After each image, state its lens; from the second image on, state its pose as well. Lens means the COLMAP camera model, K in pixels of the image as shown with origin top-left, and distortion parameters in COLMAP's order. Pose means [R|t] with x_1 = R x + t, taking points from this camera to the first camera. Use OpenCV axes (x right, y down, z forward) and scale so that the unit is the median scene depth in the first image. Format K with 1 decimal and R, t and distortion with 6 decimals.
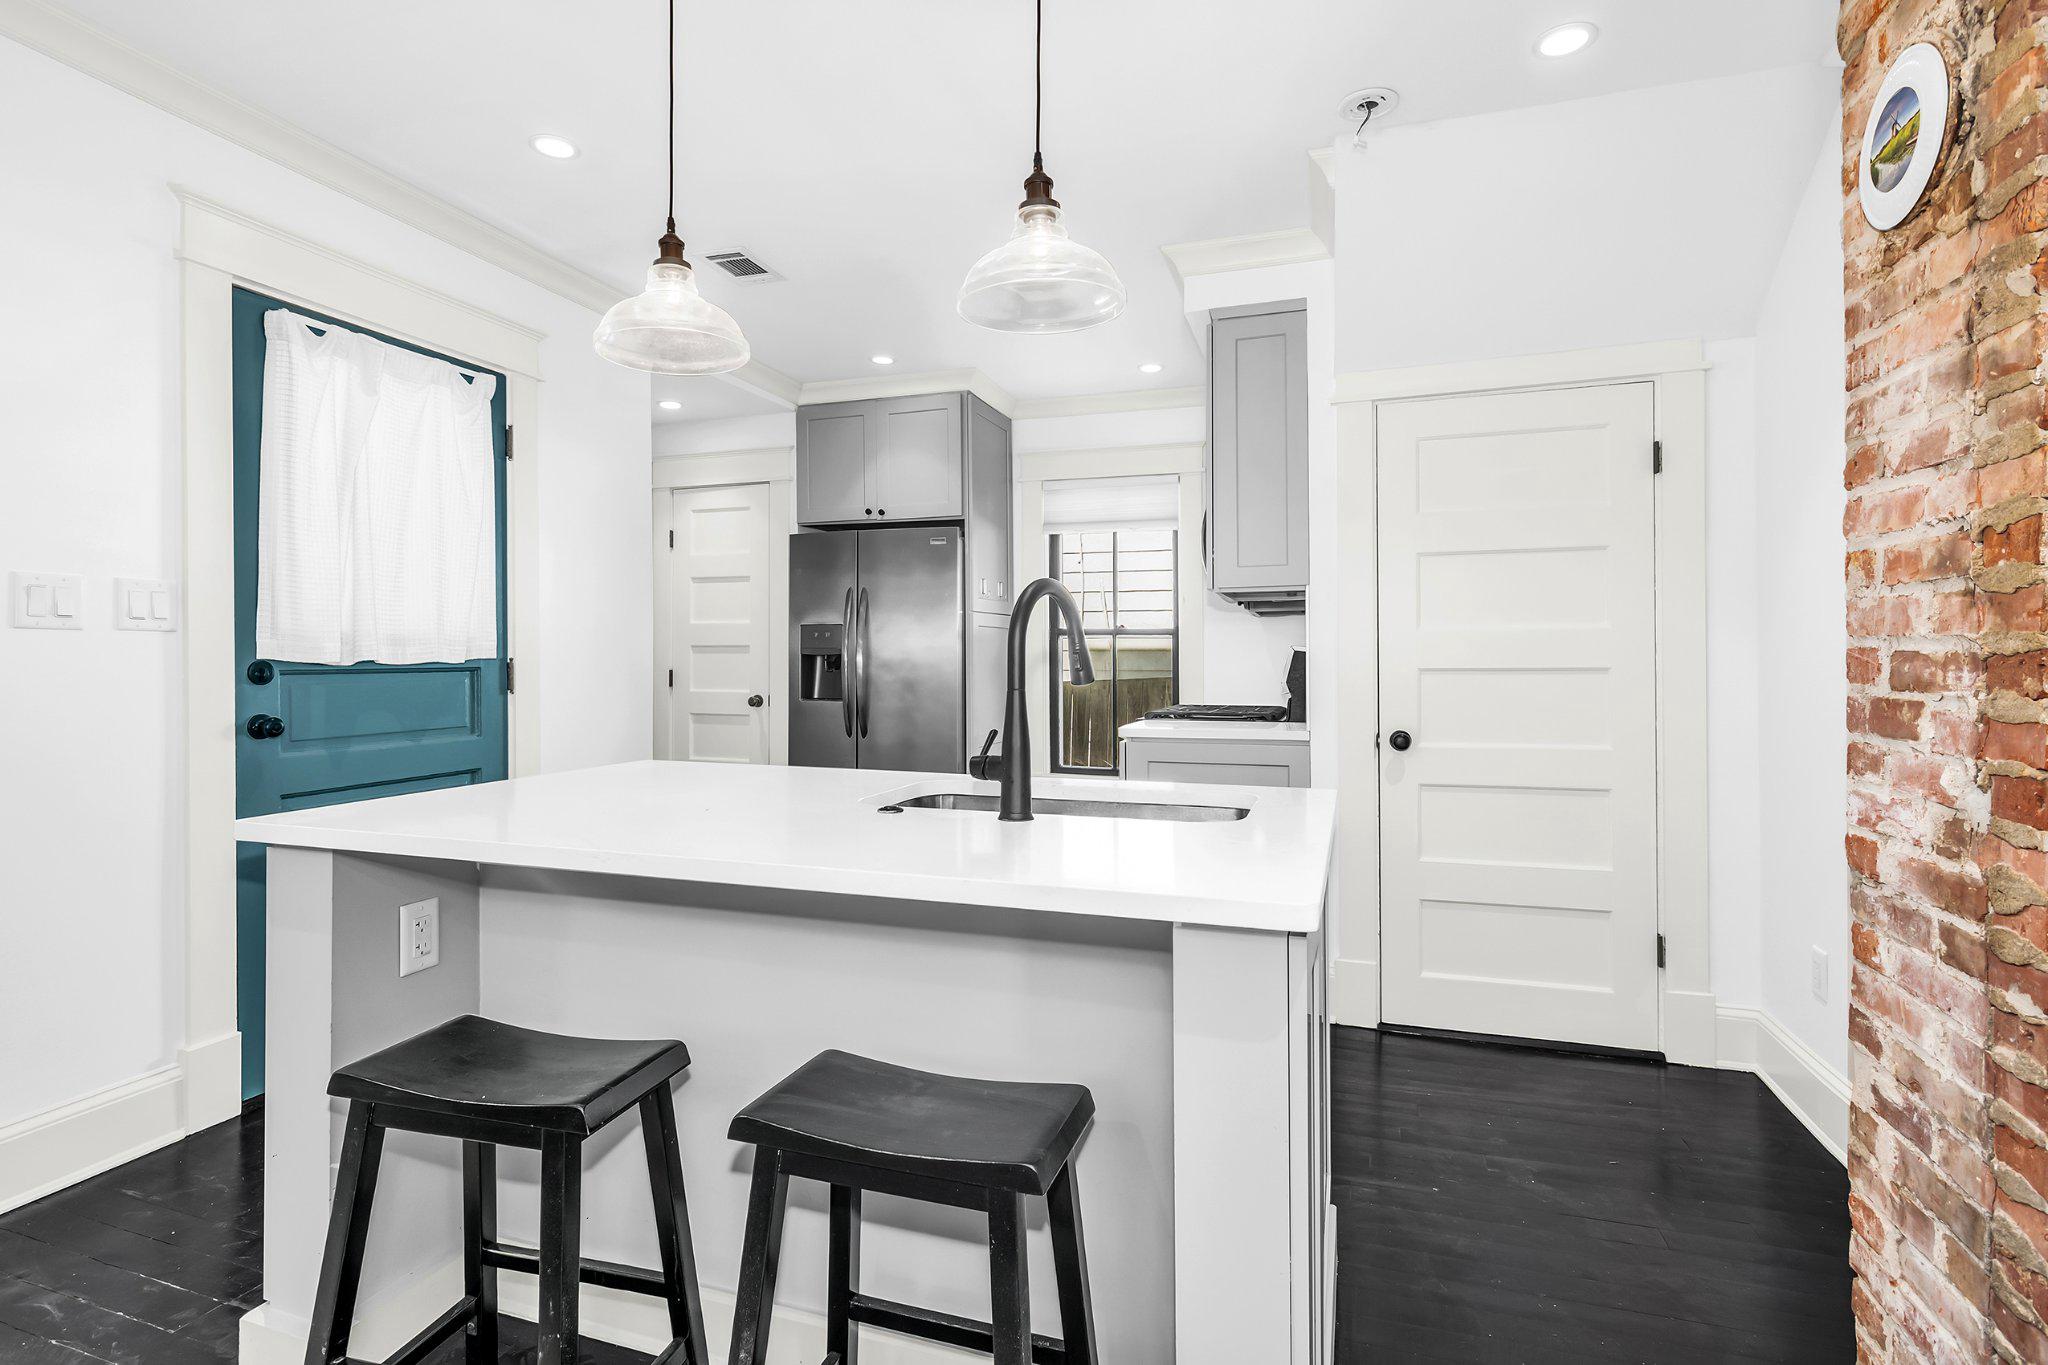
lens RADIAL K [[994.7, 0, 1013.6], [0, 994.7, 661.3], [0, 0, 1]] dist [0.003308, -0.000185]
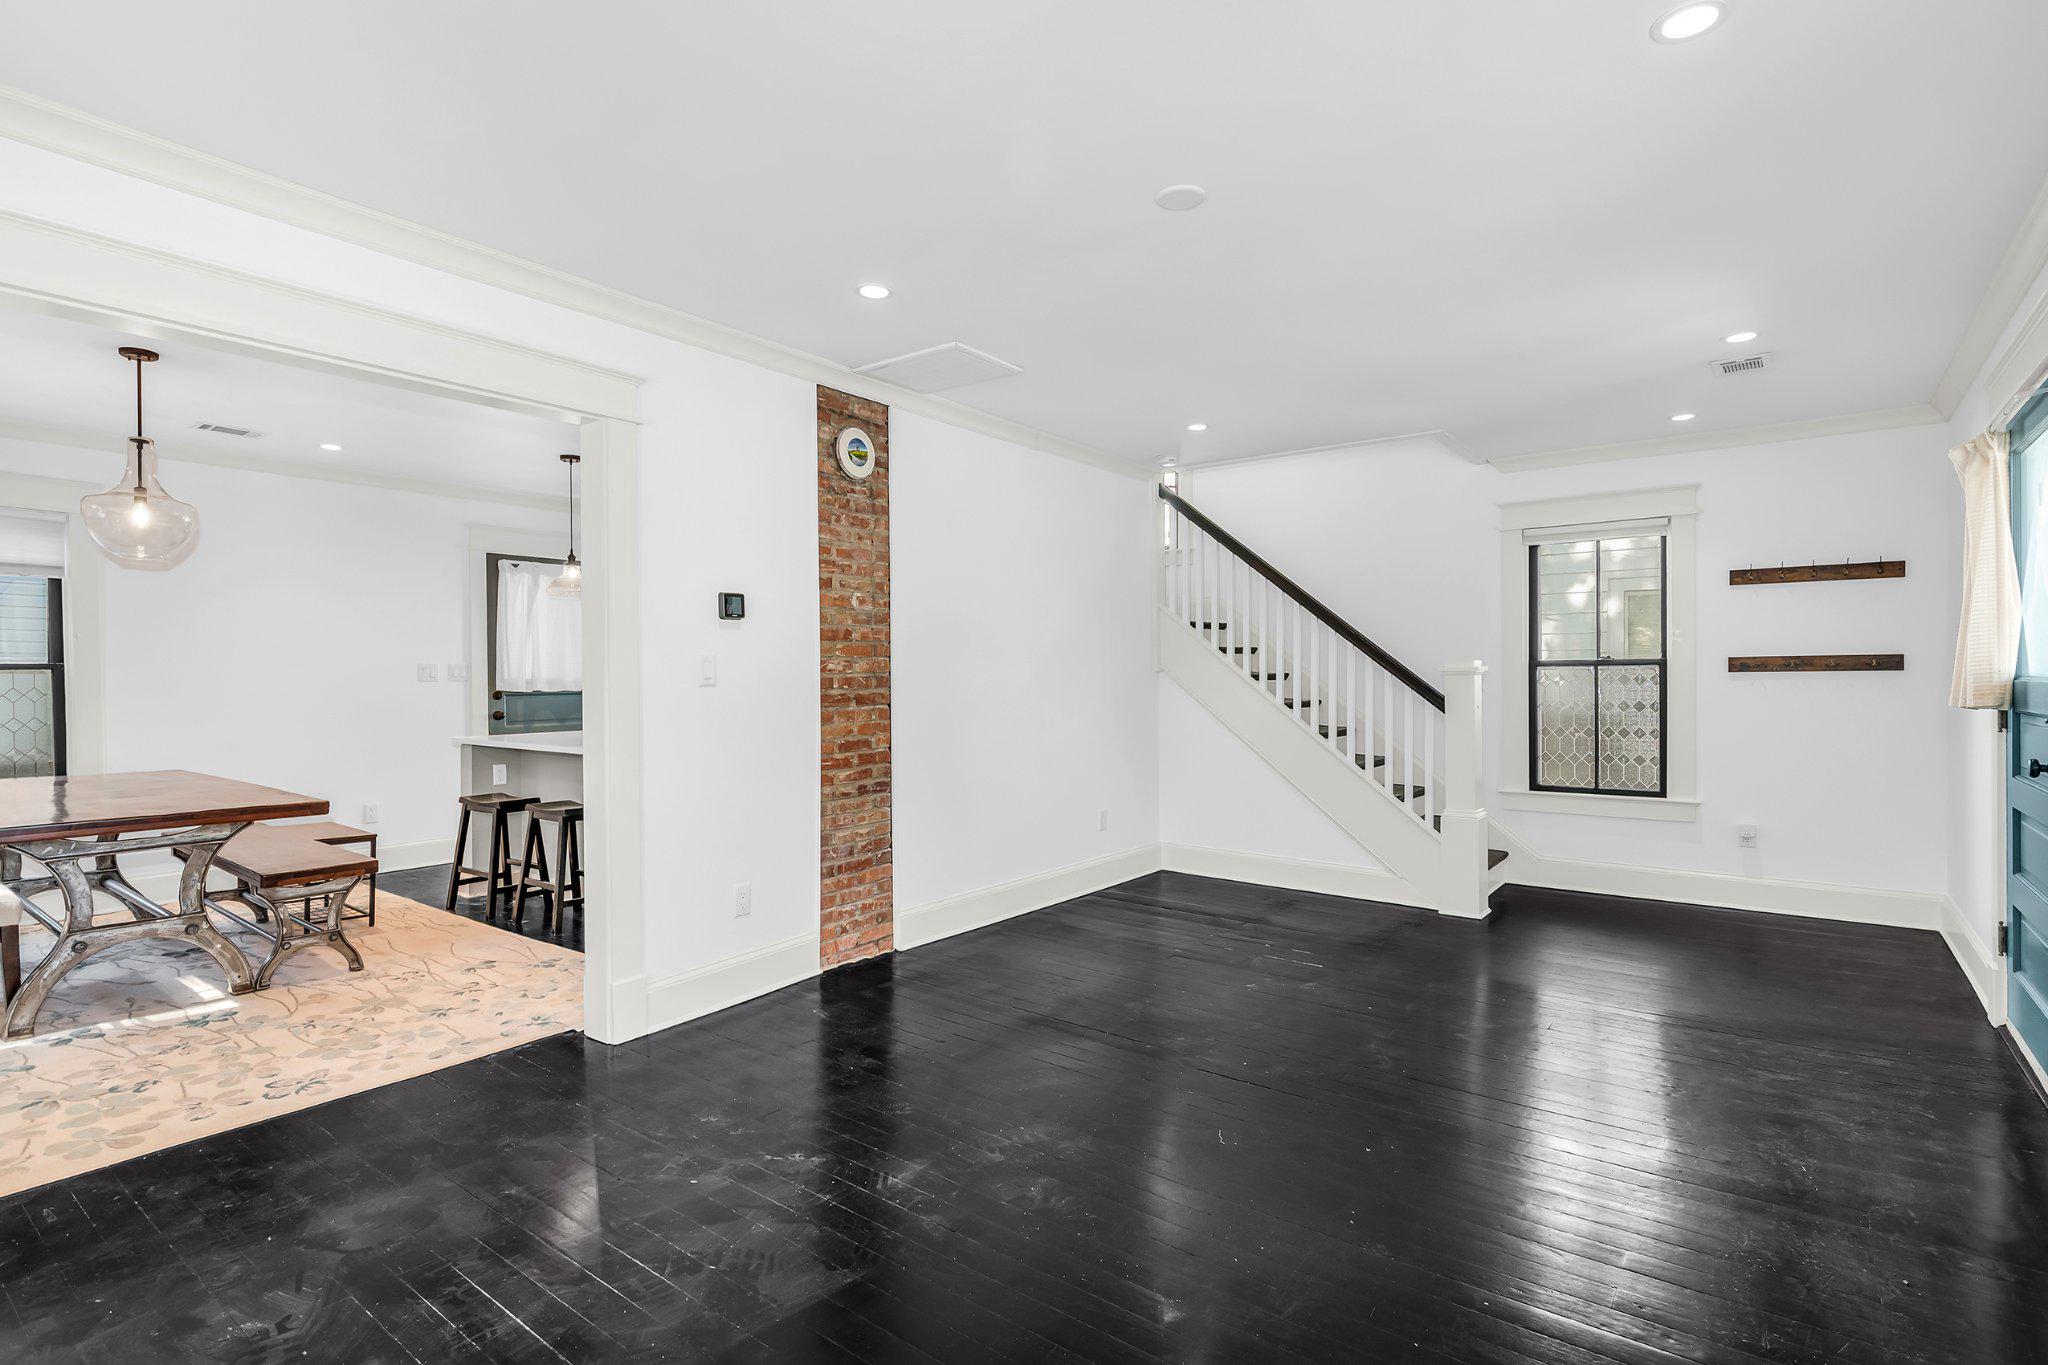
lens RADIAL K [[1004.5, 0, 1024.0], [0, 1004.5, 682.5], [0, 0, 1]] dist [-0.000079, -0.000138]
pose [[0.944874, -0.004549, -0.327402, 1.369218], [0.006251, 0.999972, 0.004146, -0.023906], [0.327374, -0.005964, 0.944876, -1.016050]]
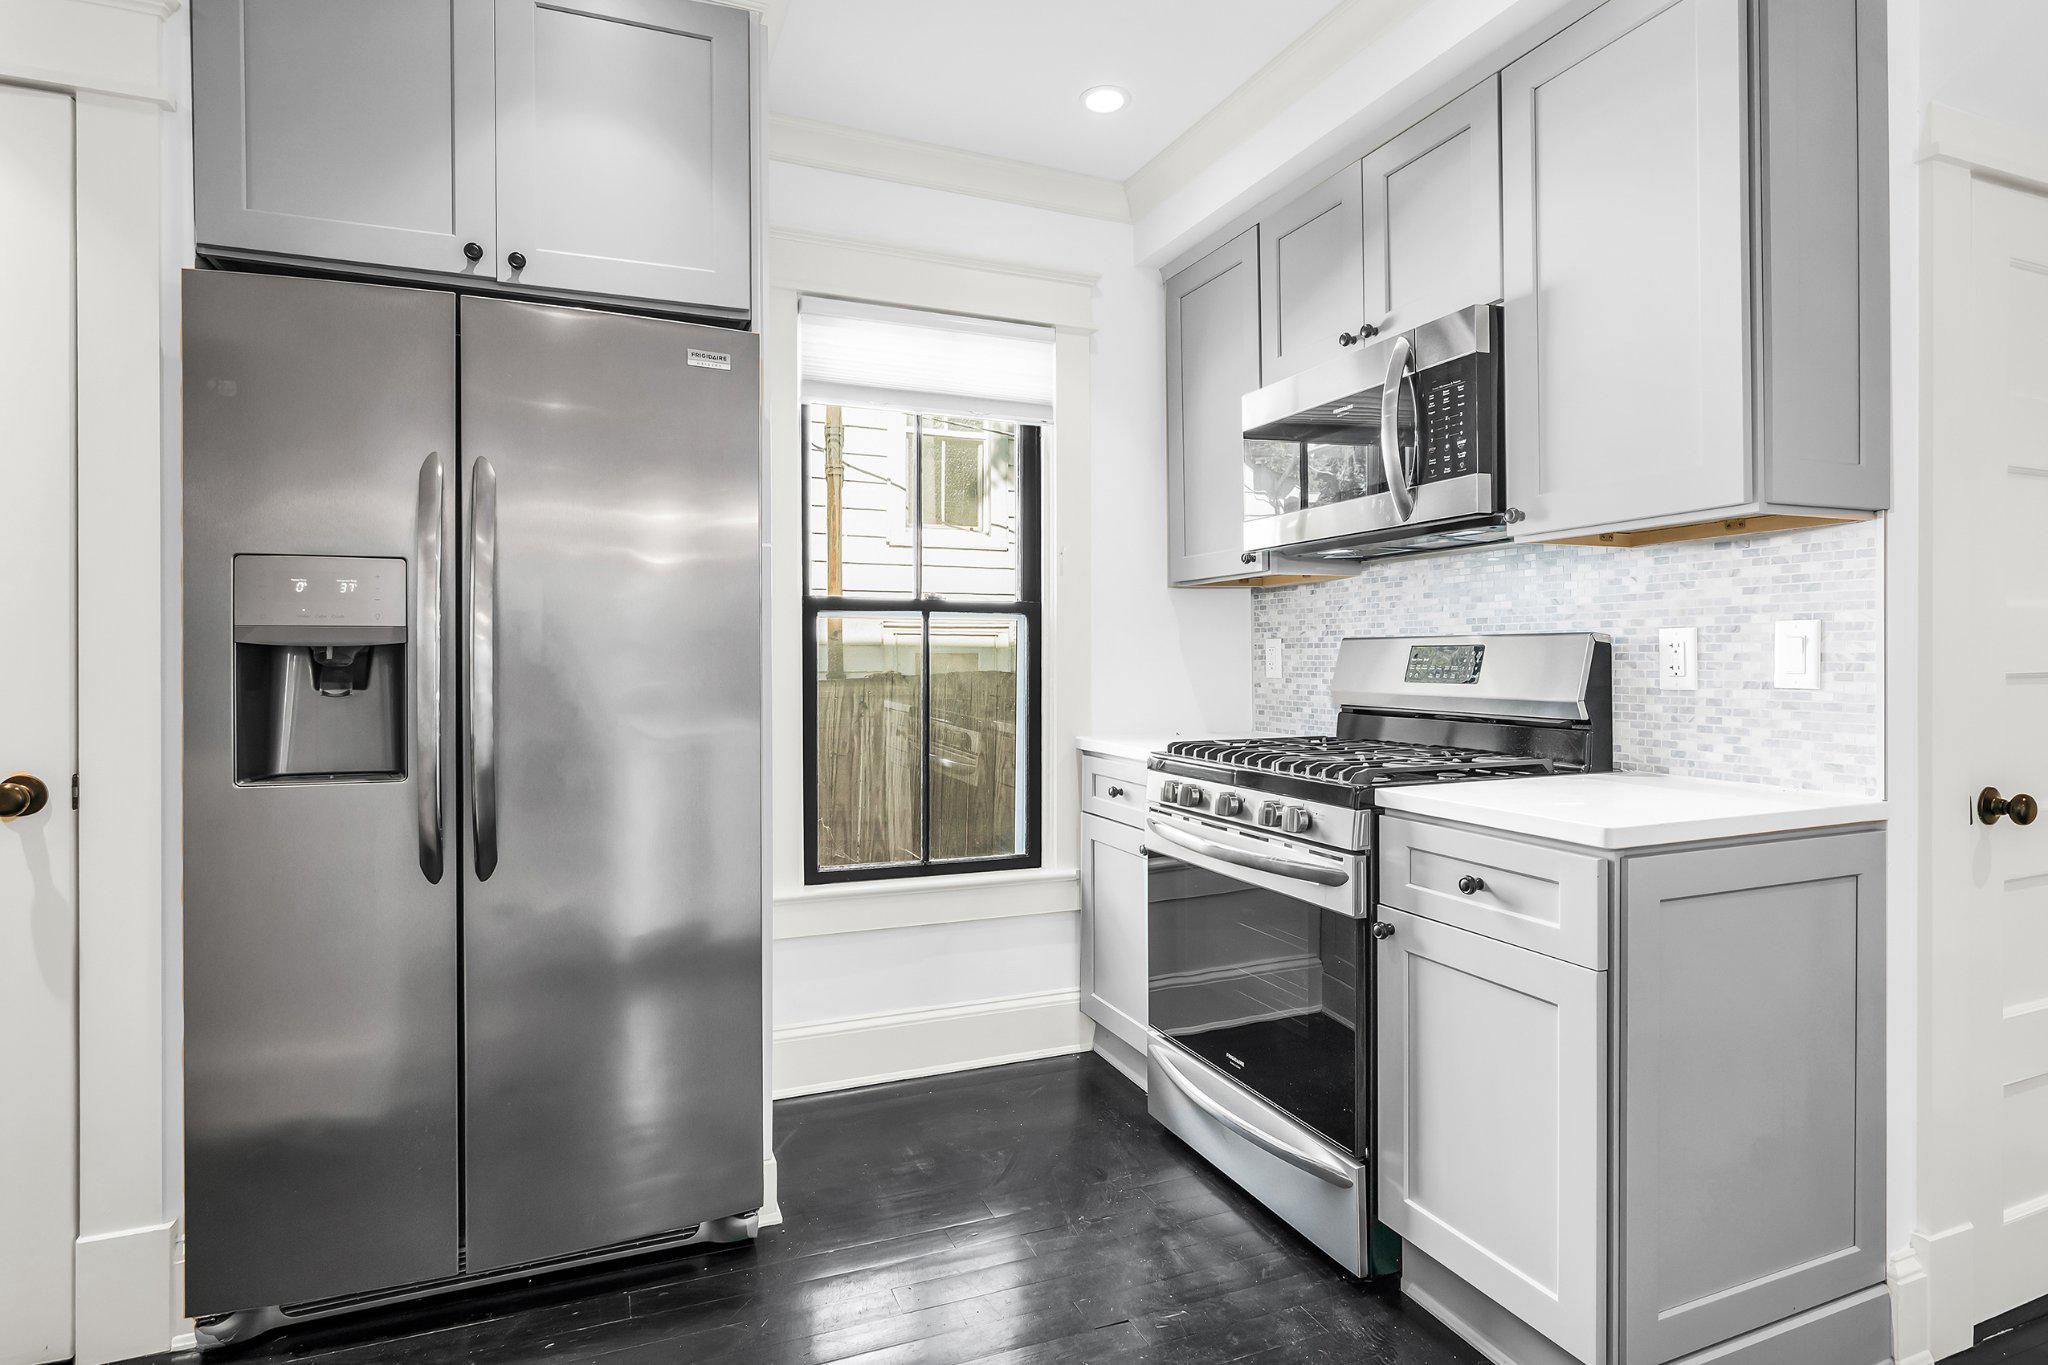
lens RADIAL K [[1095.6, 0, 1024.6], [0, 1095.6, 656.7], [0, 0, 1]] dist [-0.000441, -0.000654]
pose [[0.750745, -0.000637, 0.660592, -0.457022], [0.002450, 0.999995, -0.001820, -0.002206], [-0.660588, 0.002984, 0.750743, 1.001986]]
